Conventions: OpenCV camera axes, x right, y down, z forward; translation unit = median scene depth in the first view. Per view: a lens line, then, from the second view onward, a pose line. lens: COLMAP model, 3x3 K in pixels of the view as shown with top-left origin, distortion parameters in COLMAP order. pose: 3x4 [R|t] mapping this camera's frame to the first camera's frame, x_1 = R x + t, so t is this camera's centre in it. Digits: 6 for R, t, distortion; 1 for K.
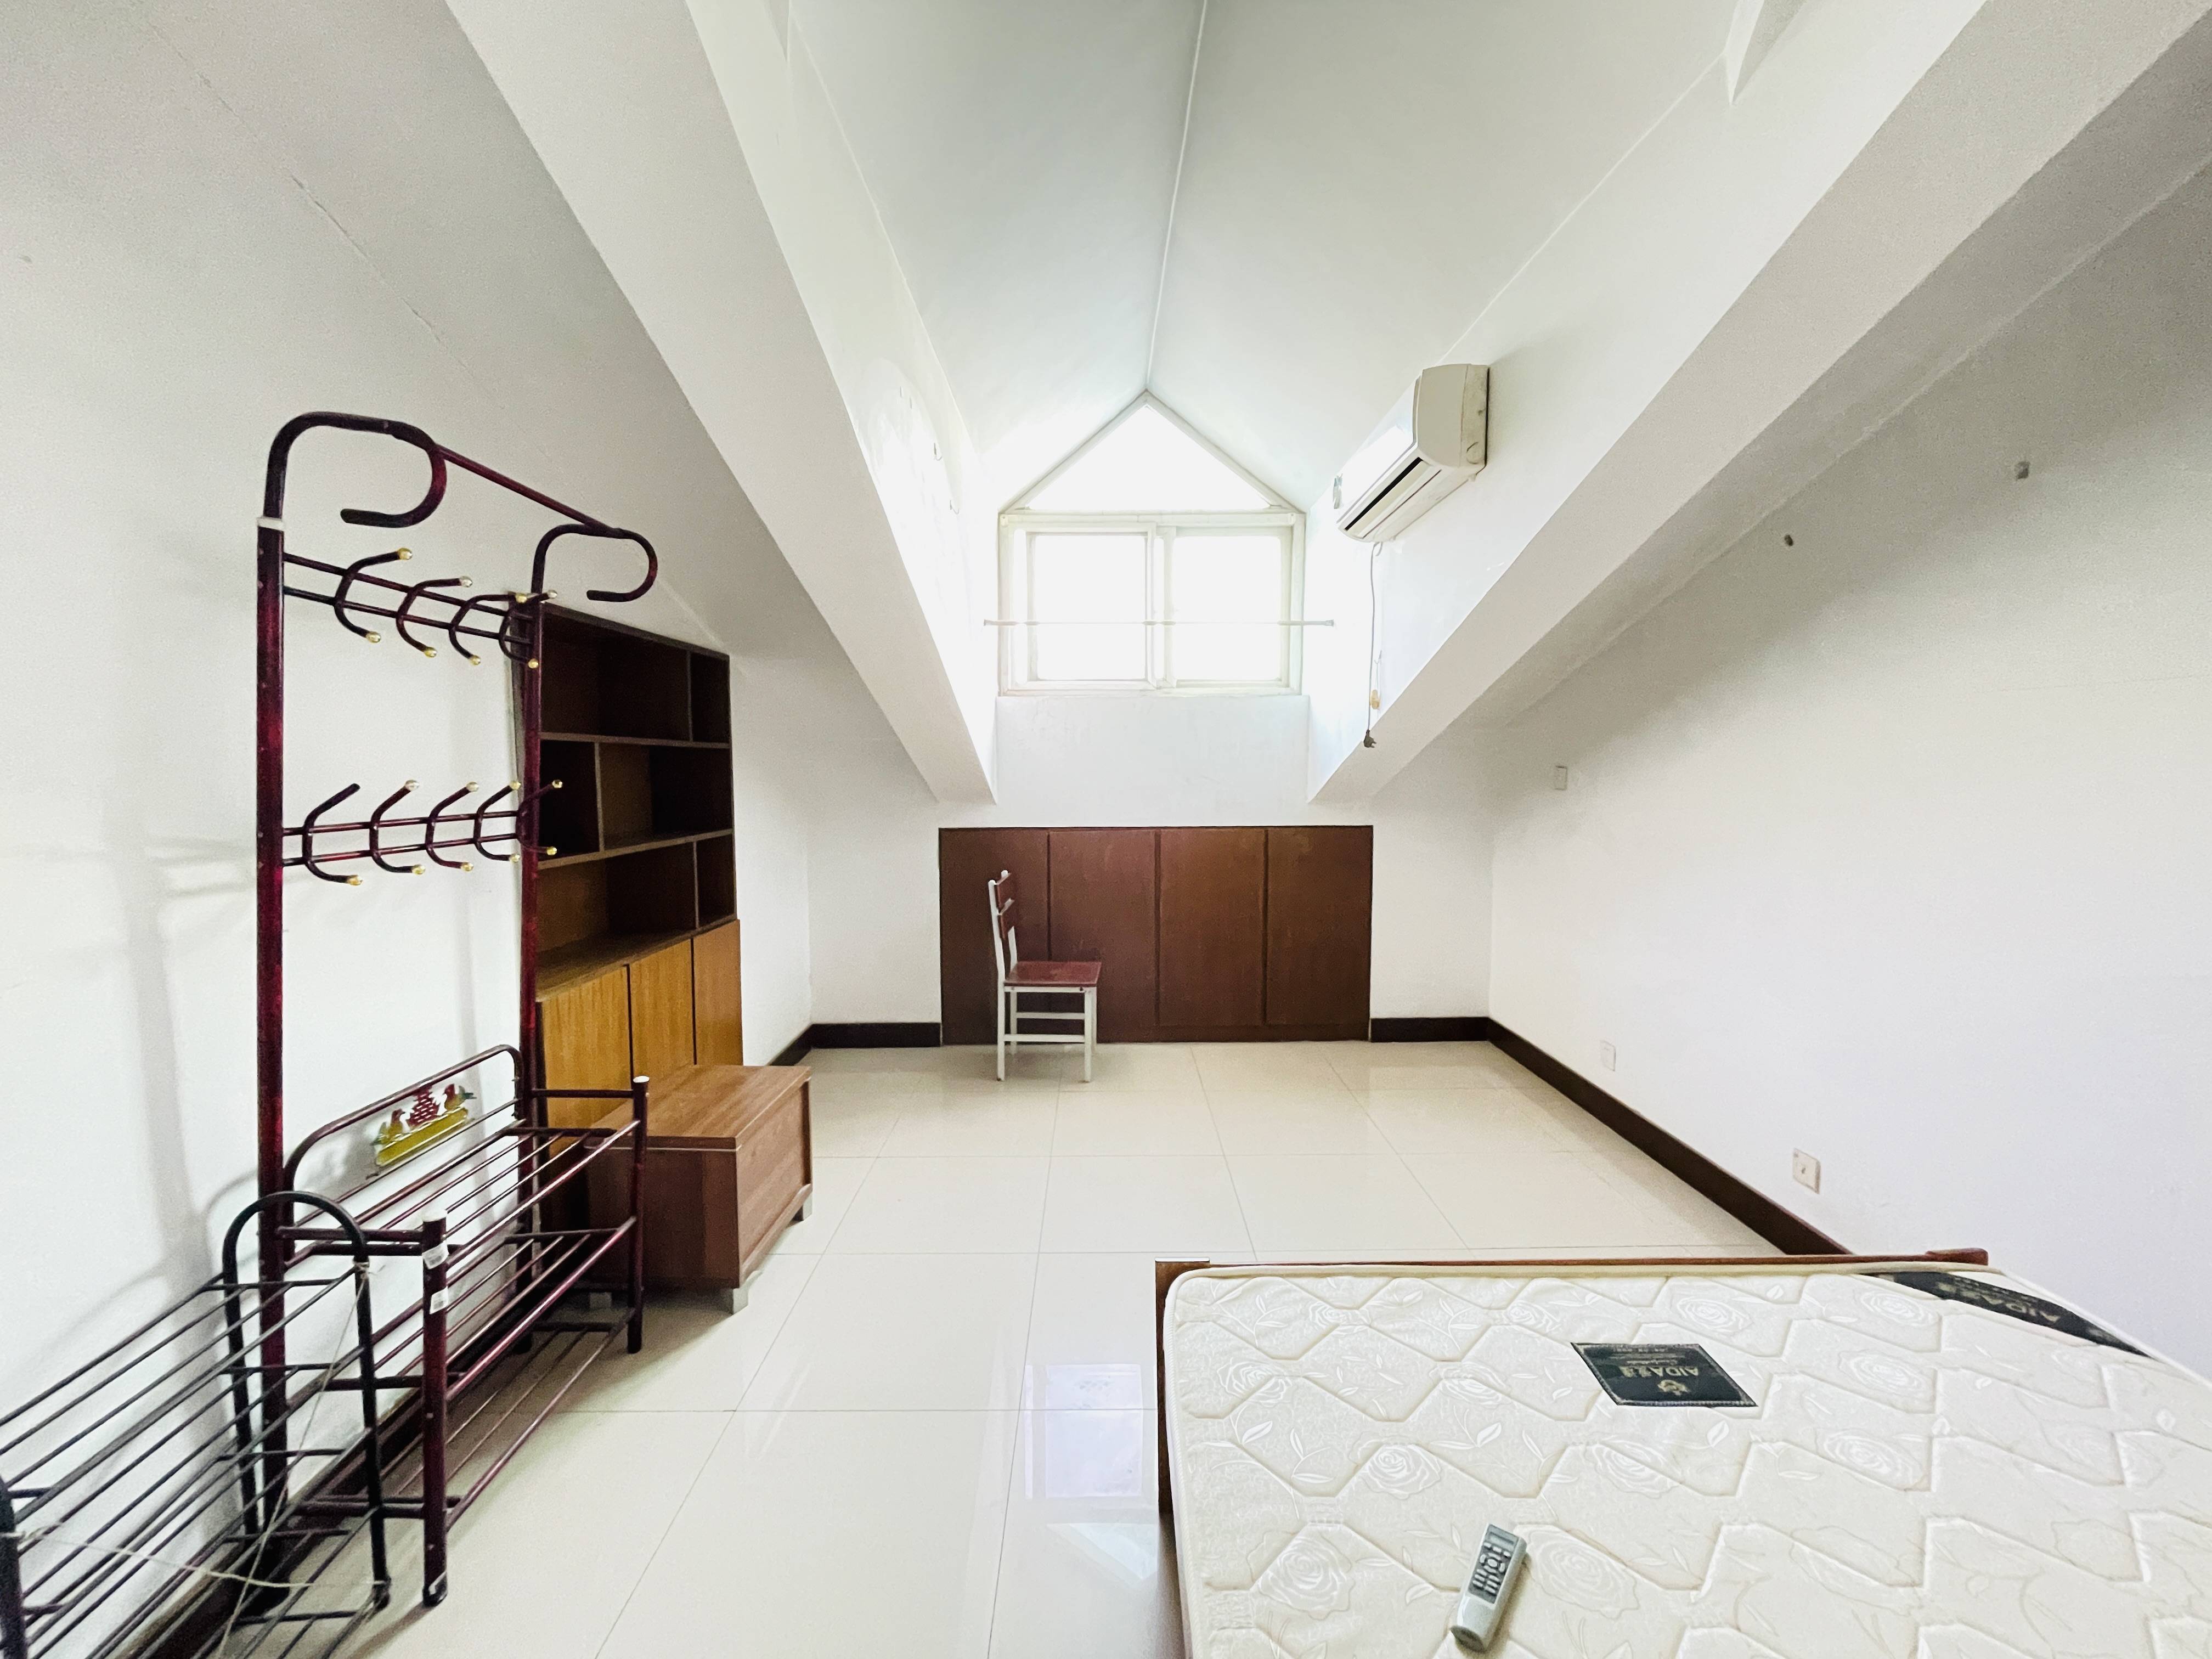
lens RADIAL K [[885.9, 0, 1105.8], [0, 885.9, 827.9], [0, 0, 1]] dist [-0.005172, 0.000793]
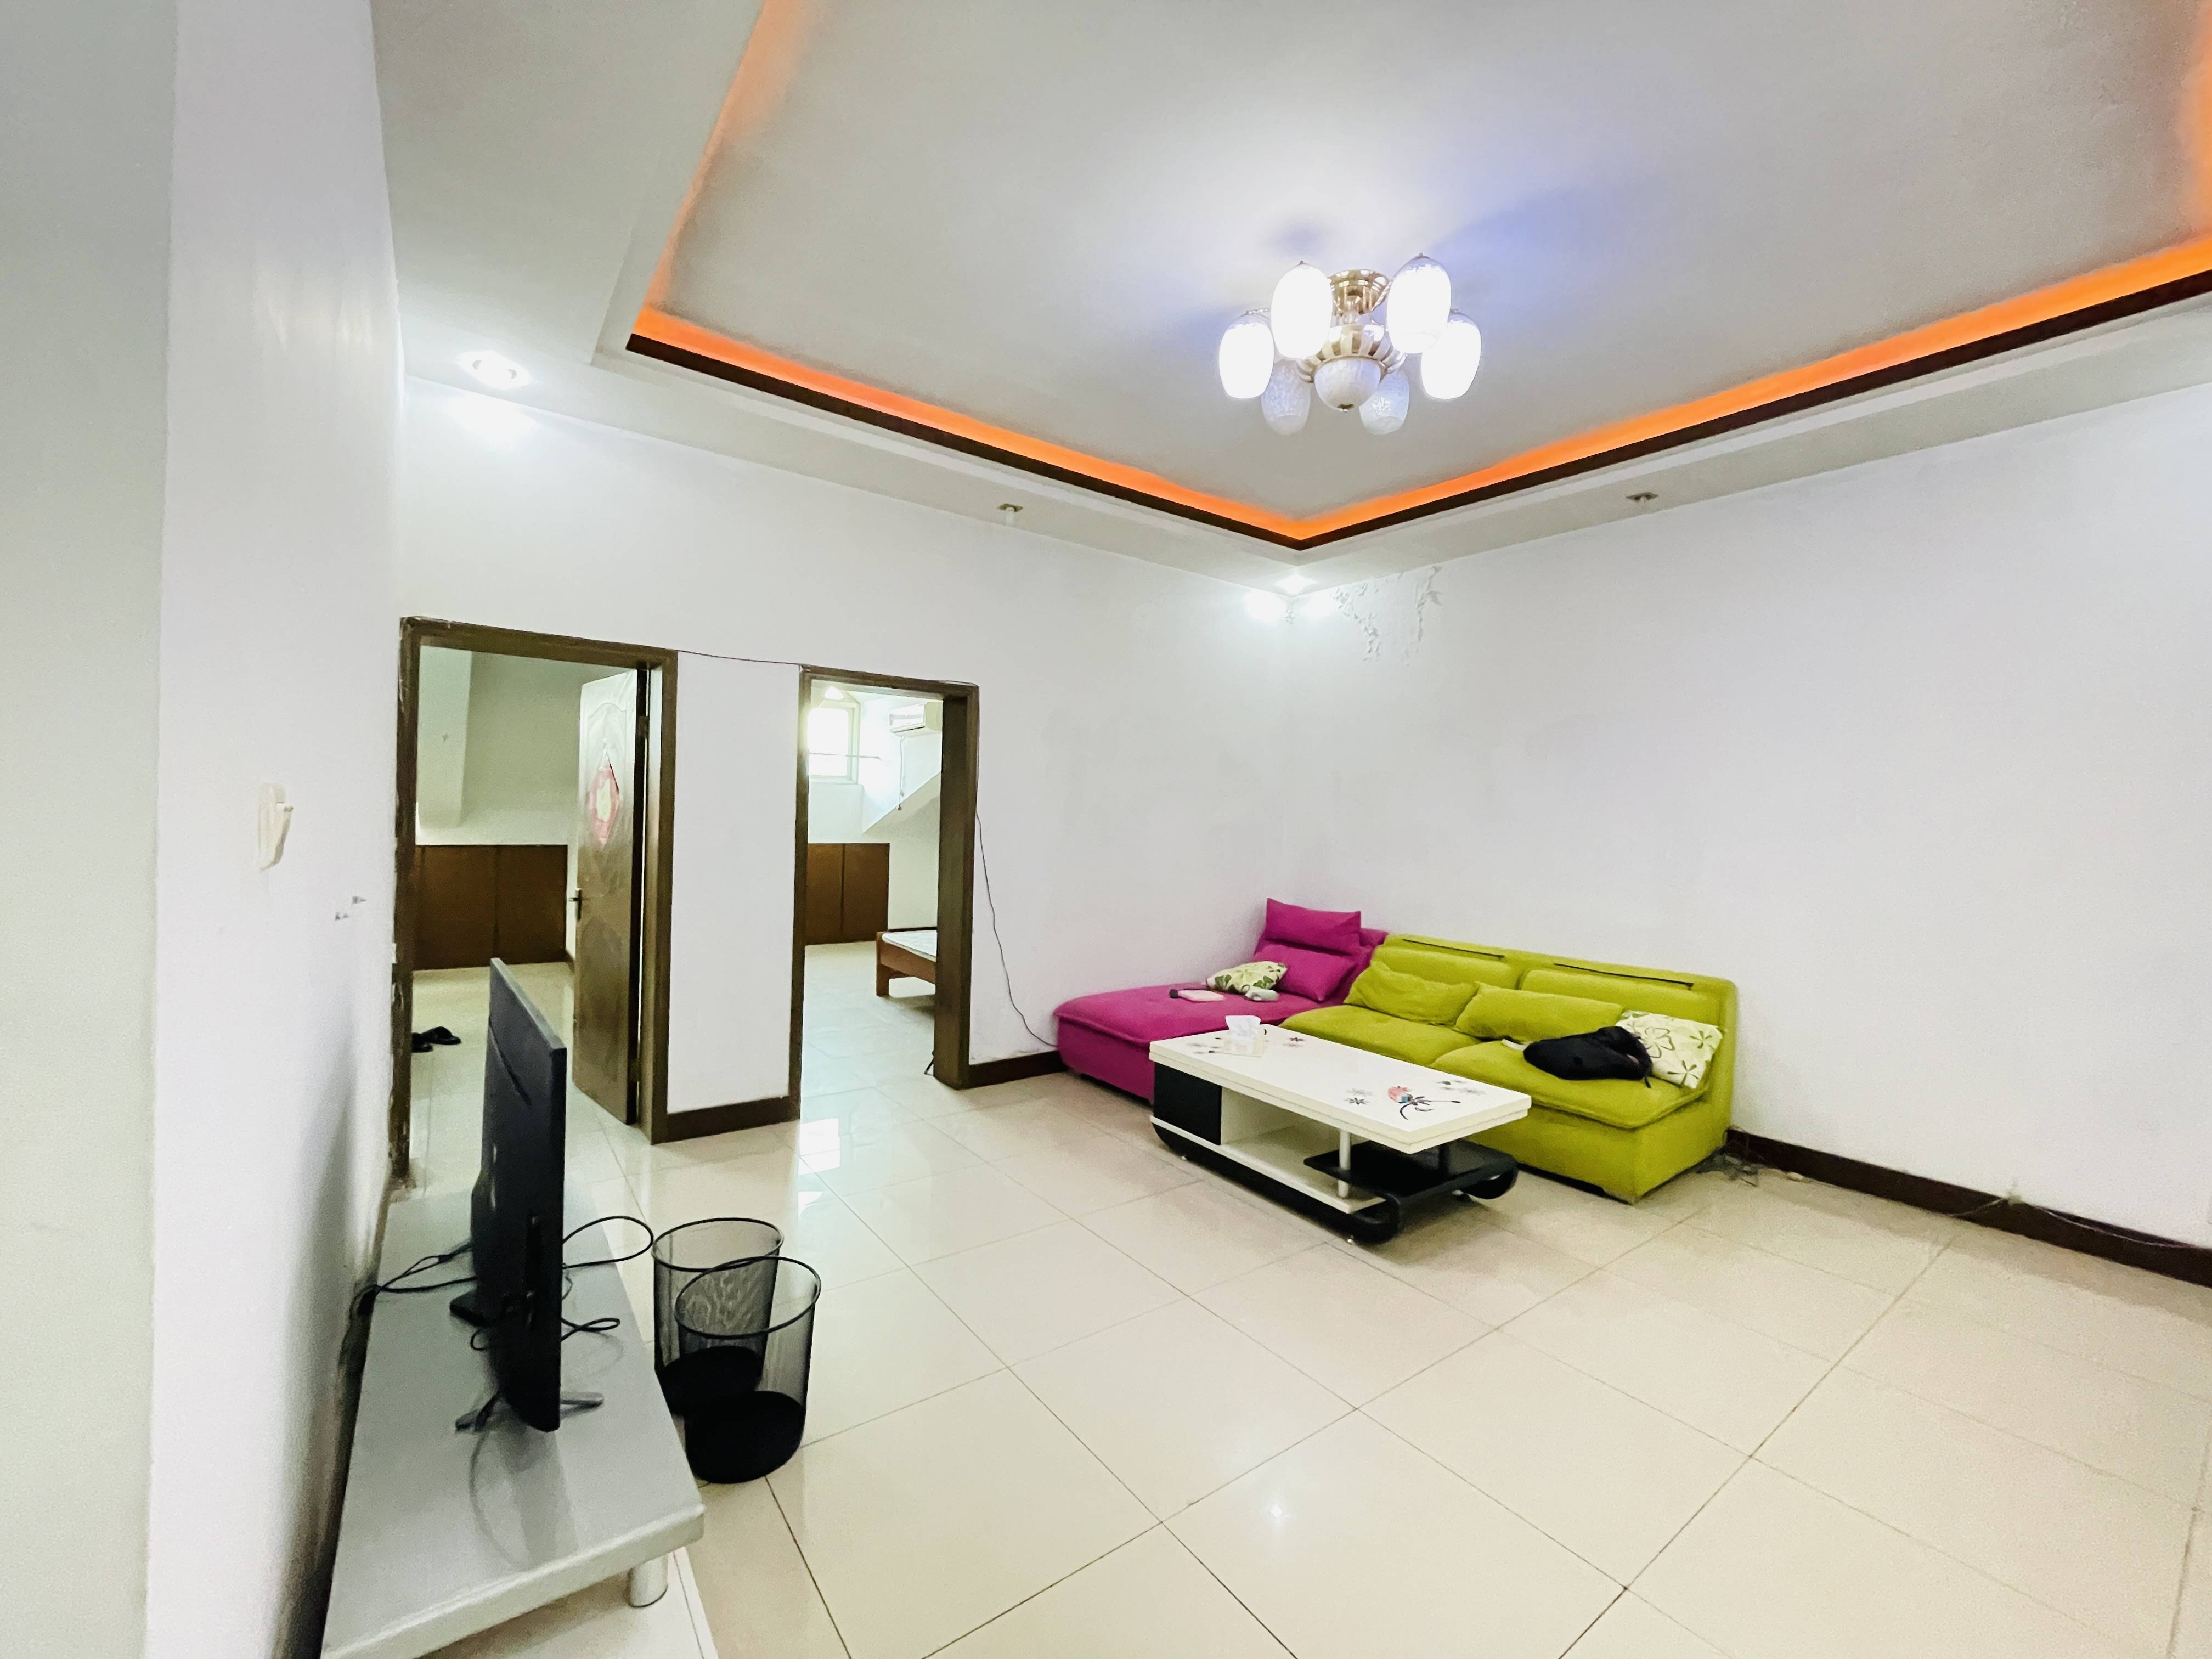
lens RADIAL K [[885.9, 0, 1106.3], [0, 885.9, 826.0], [0, 0, 1]] dist [-0.005172, 0.000793]
pose [[0.808054, 0.014844, 0.588921, -1.038727], [0.020869, 0.998334, -0.053798, 0.152514], [-0.588739, 0.055762, 0.806398, -2.046404]]
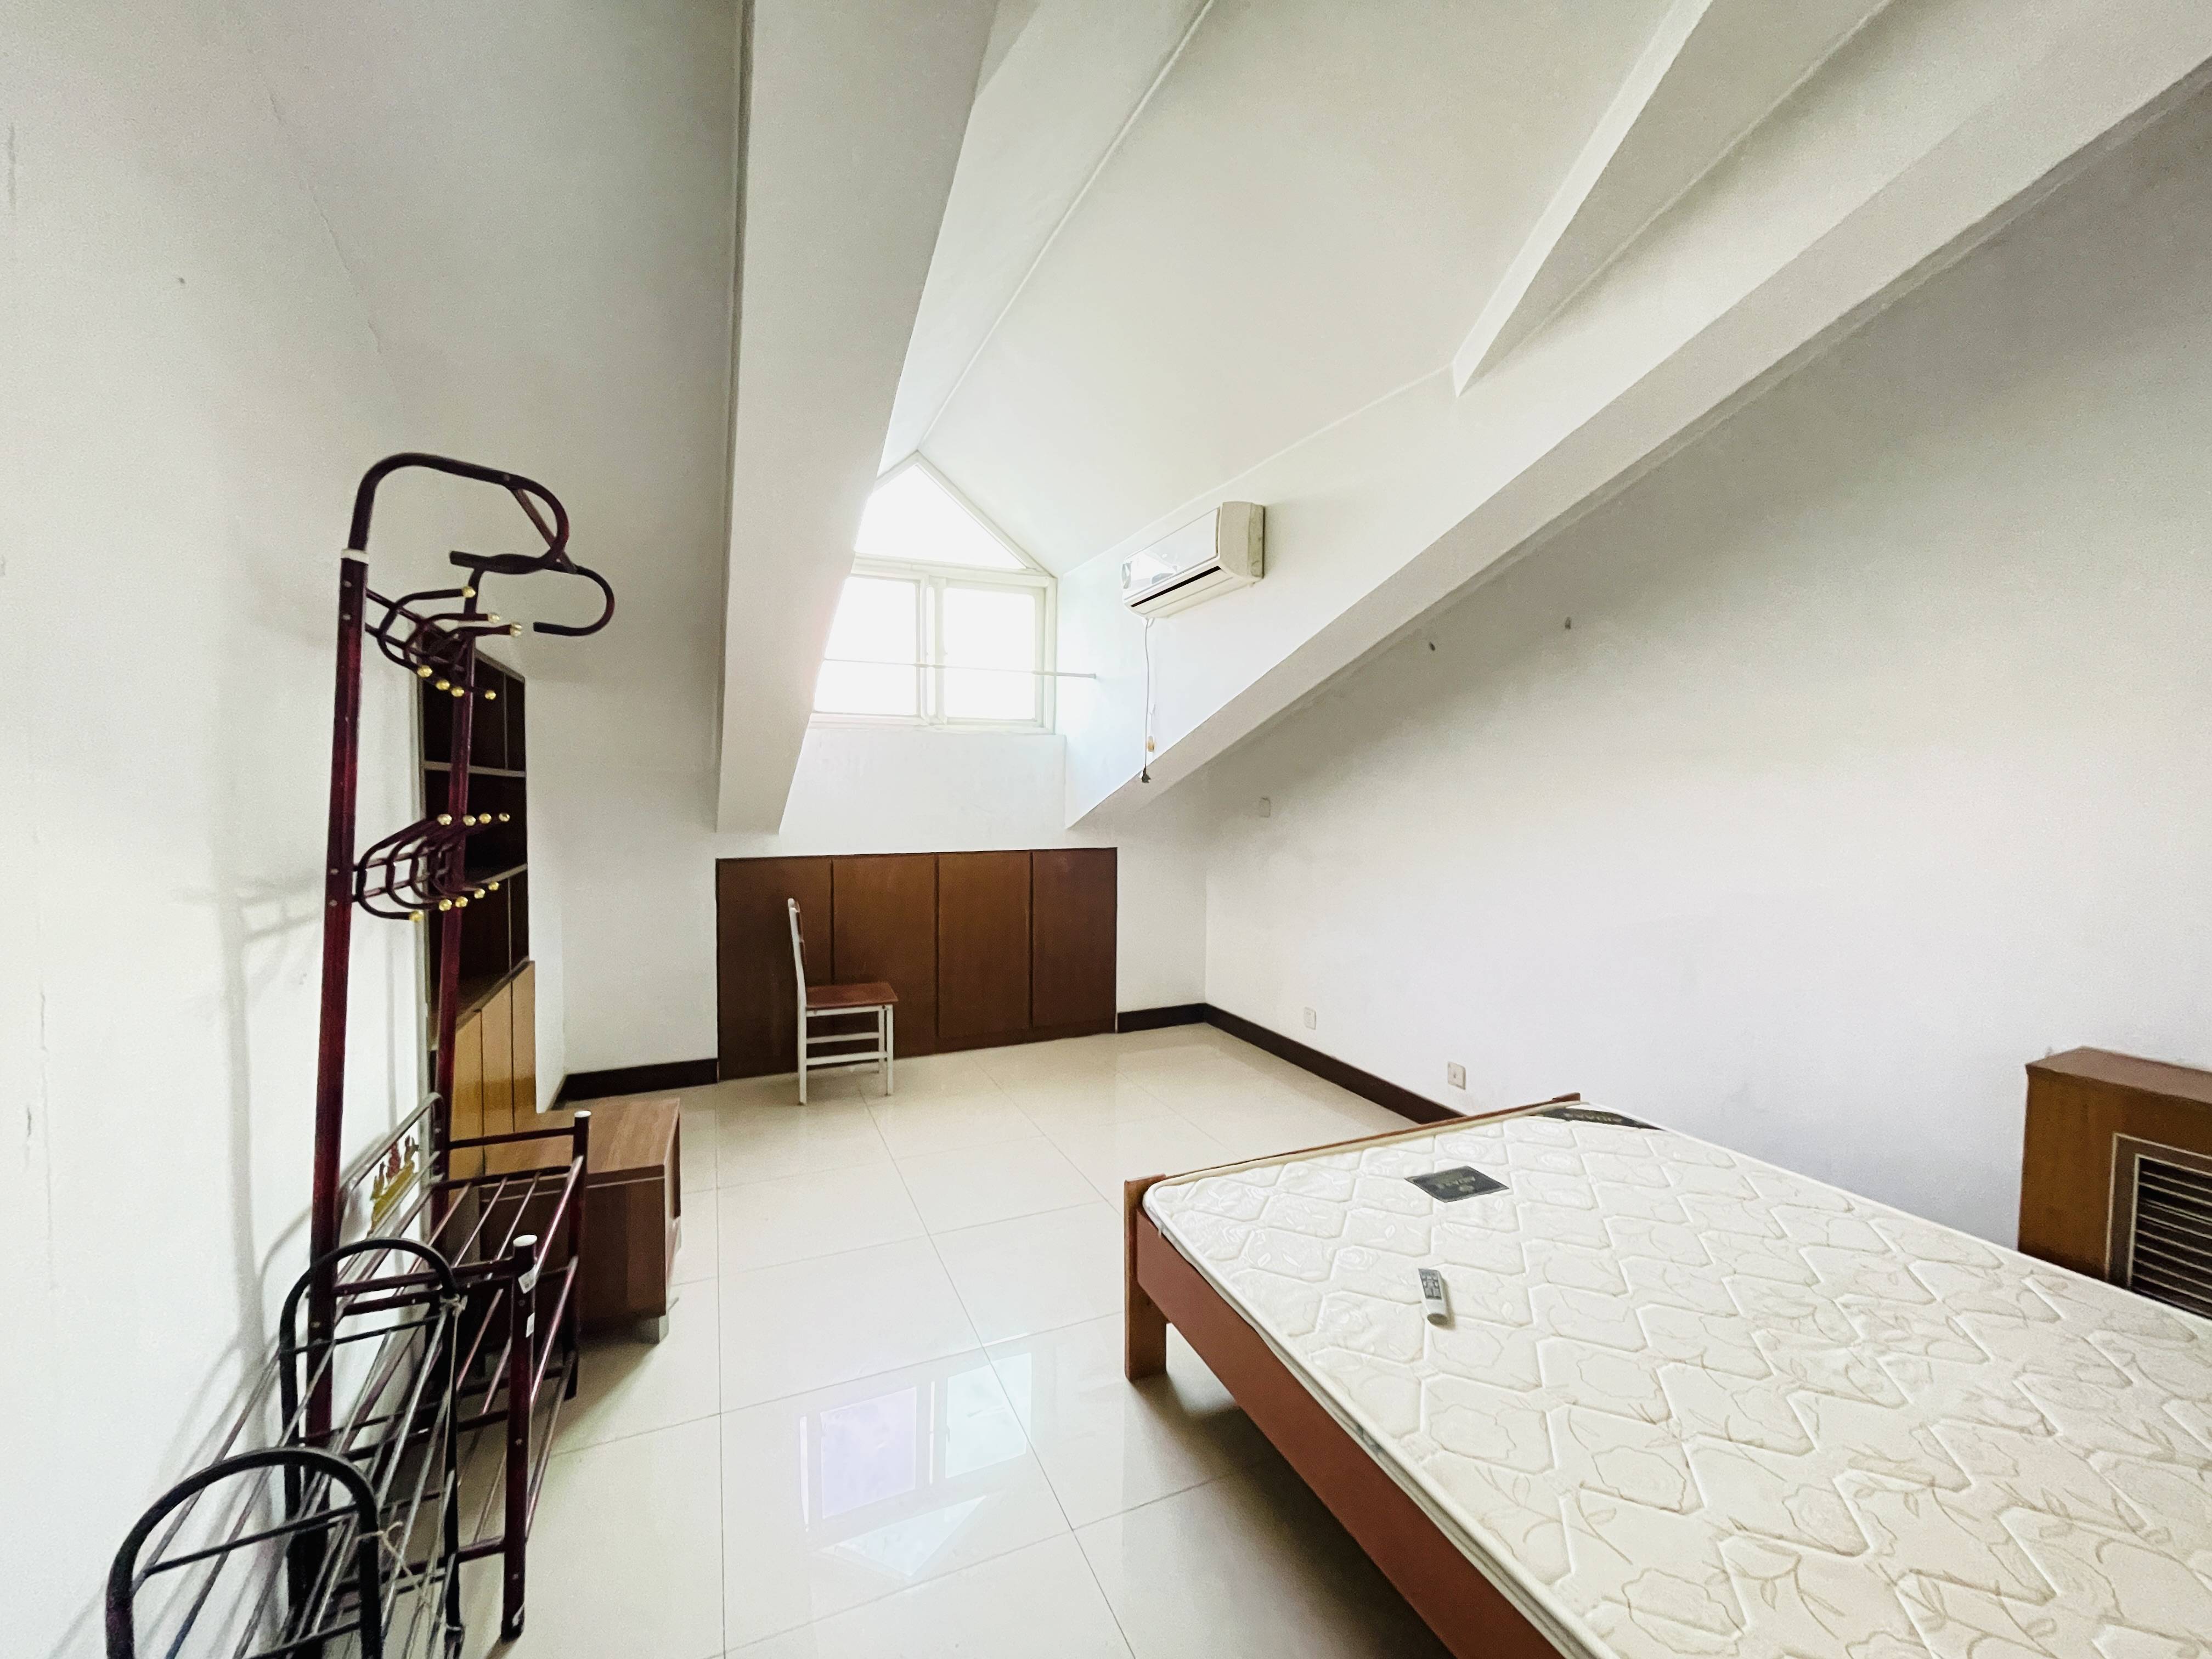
lens RADIAL K [[885.9, 0, 1101.7], [0, 885.9, 827.1], [0, 0, 1]] dist [-0.005172, 0.000793]
pose [[0.918181, -0.010348, 0.396025, -0.324697], [0.022910, 0.999373, -0.027003, 0.002632], [-0.395498, 0.033867, 0.917842, -0.128929]]
